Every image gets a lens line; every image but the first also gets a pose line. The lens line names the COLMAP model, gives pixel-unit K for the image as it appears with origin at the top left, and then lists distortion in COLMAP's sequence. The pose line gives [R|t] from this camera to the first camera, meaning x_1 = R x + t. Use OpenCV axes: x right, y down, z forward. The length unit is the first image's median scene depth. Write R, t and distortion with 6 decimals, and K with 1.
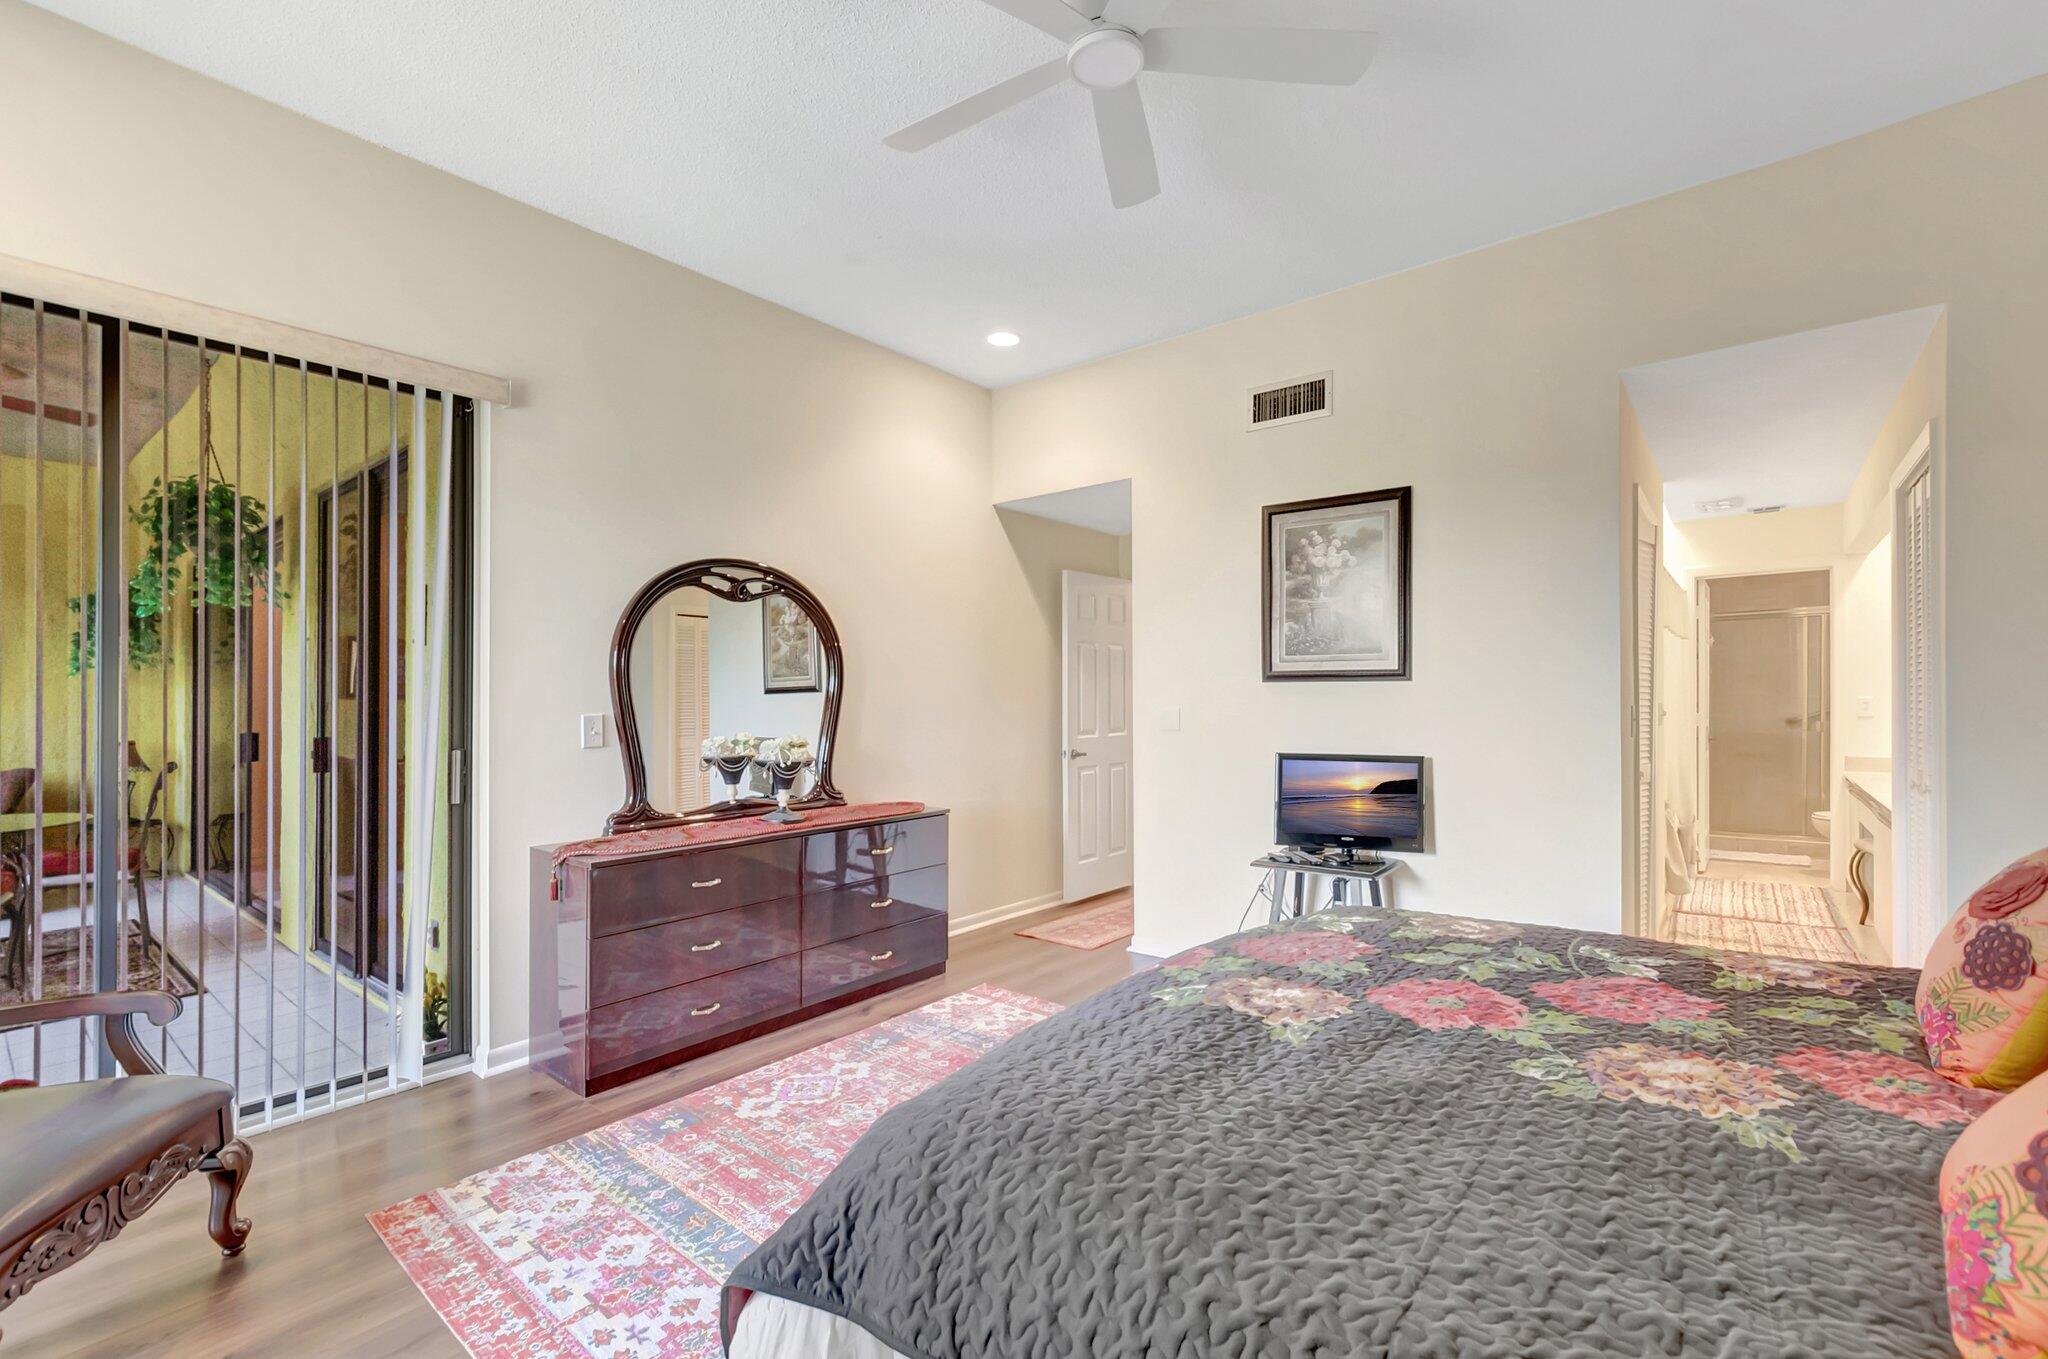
lens RADIAL K [[888.1, 0, 1030.7], [0, 888.1, 686.7], [0, 0, 1]] dist [-0.009852, -0.000126]
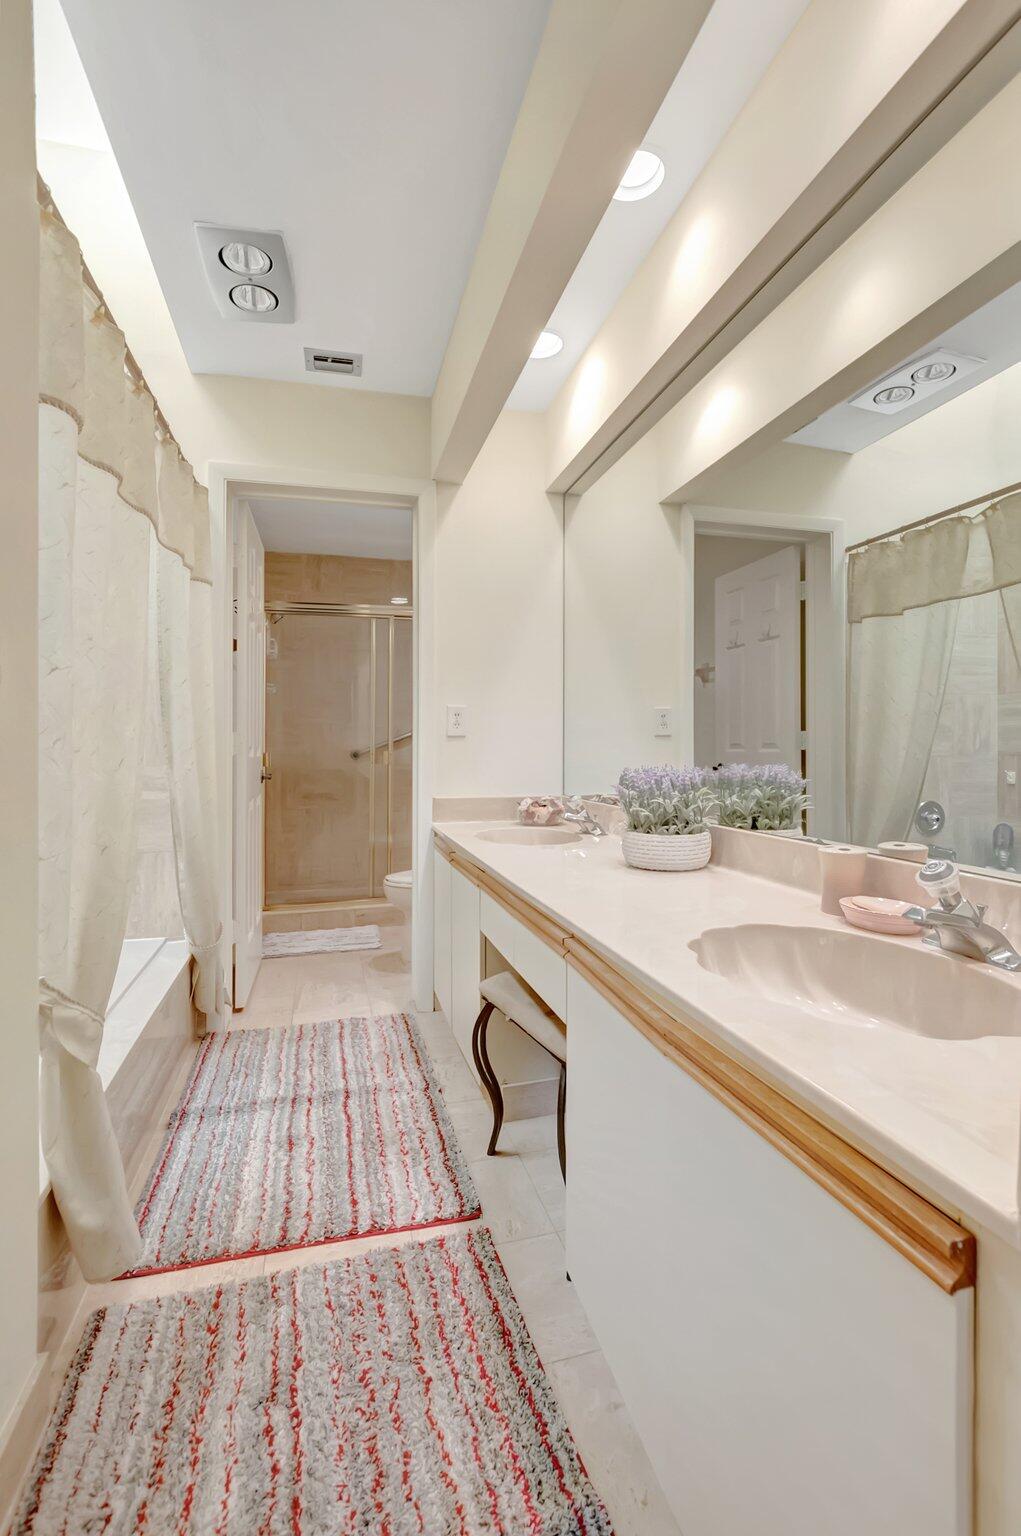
lens RADIAL K [[672.6, 0, 515.3], [0, 672.6, 756.5], [0, 0, 1]] dist [-0.008064, 0.000295]
pose [[0.574701, -0.004349, 0.818352, 0.530395], [-0.010799, 0.999859, 0.012897, 0.040548], [-0.818292, -0.016250, 0.574573, 0.633801]]
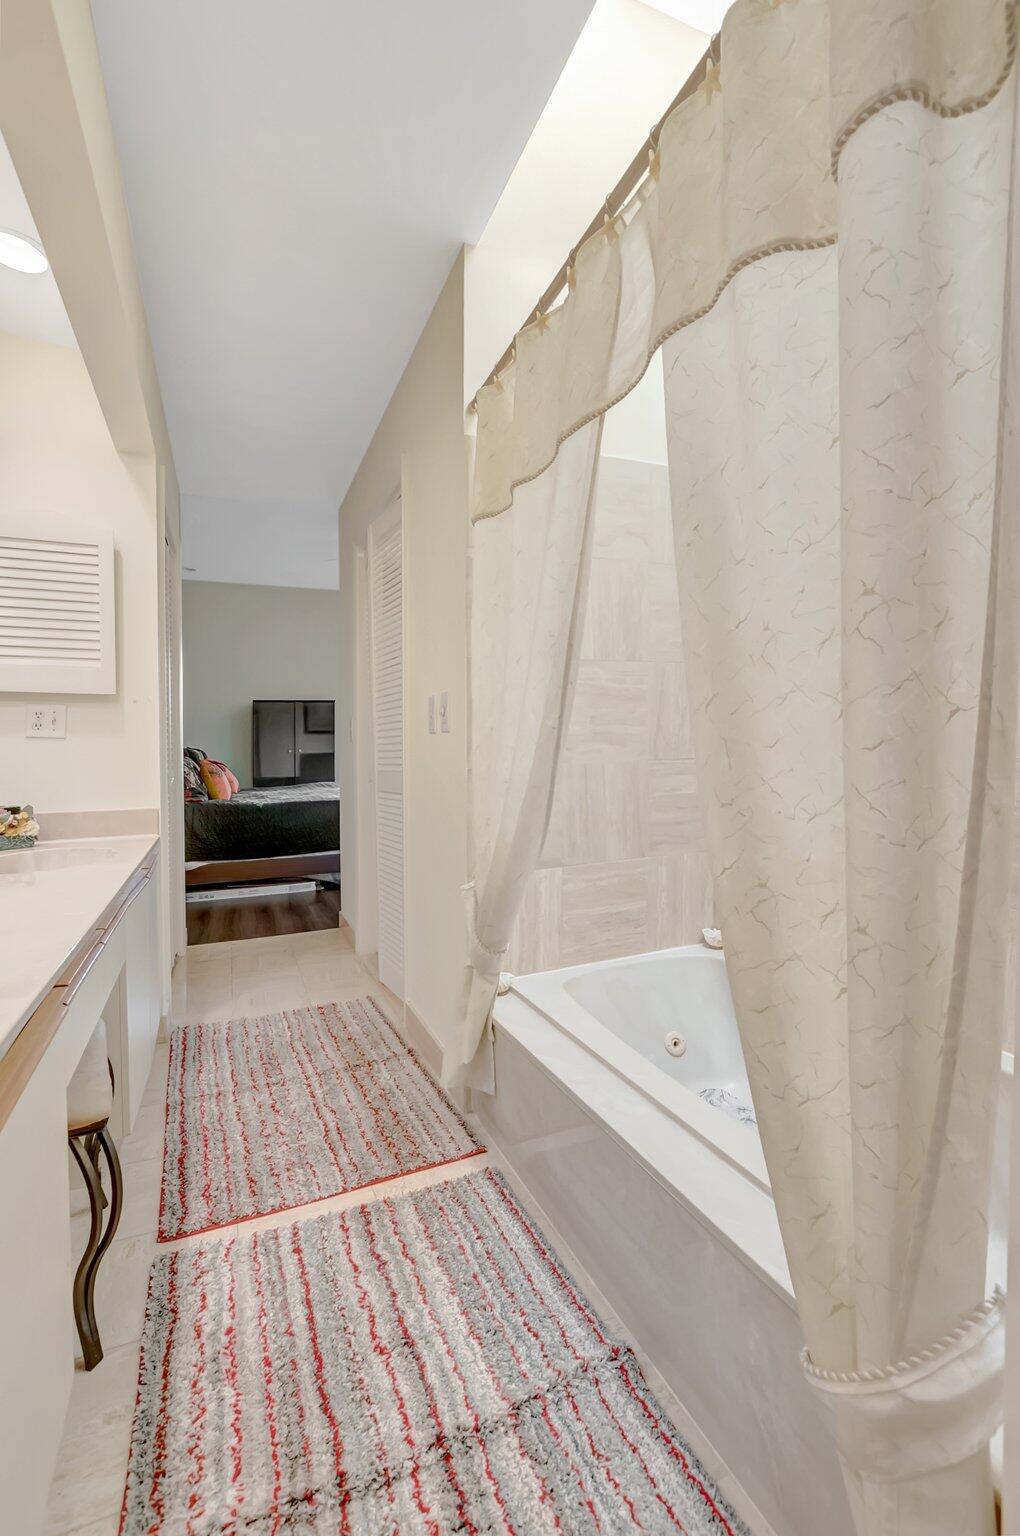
lens RADIAL K [[672.6, 0, 514.8], [0, 672.6, 756.5], [0, 0, 1]] dist [-0.008064, 0.000295]
pose [[-0.458004, 0.009443, -0.888900, 0.875049], [0.018210, 0.999833, 0.001238, 0.045849], [0.888764, -0.015620, -0.458099, 1.004861]]
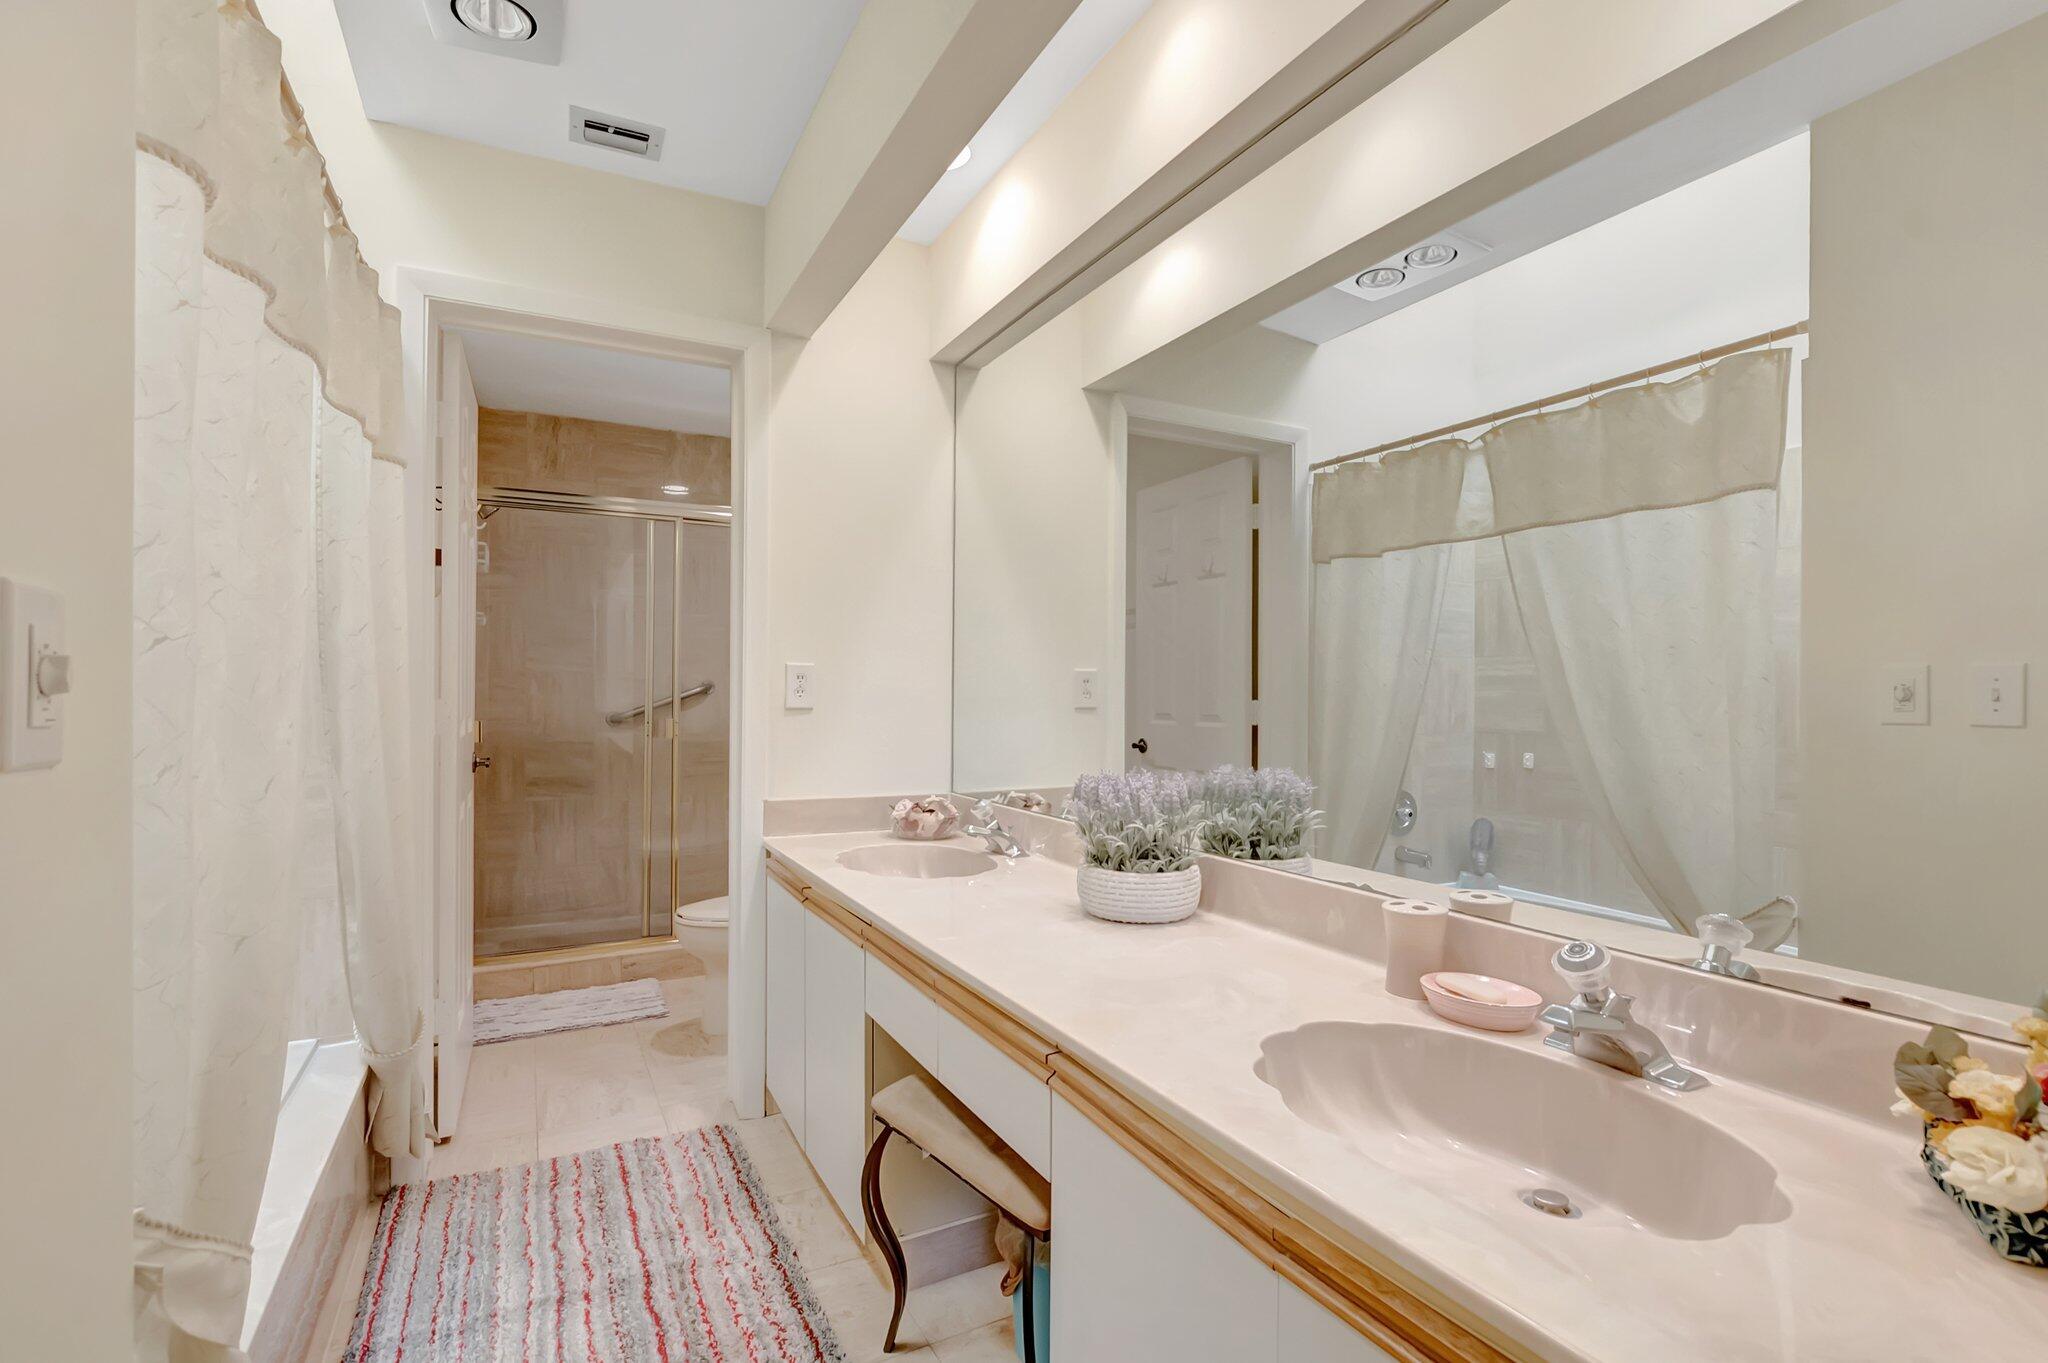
lens RADIAL K [[908.3, 0, 1016.1], [0, 908.3, 706.7], [0, 0, 1]] dist [-0.009420, 0.000974]
pose [[0.386019, -0.002317, 0.922488, 0.532847], [-0.022269, 0.999682, 0.011830, 0.024793], [-0.922222, -0.025110, 0.385845, 0.675293]]
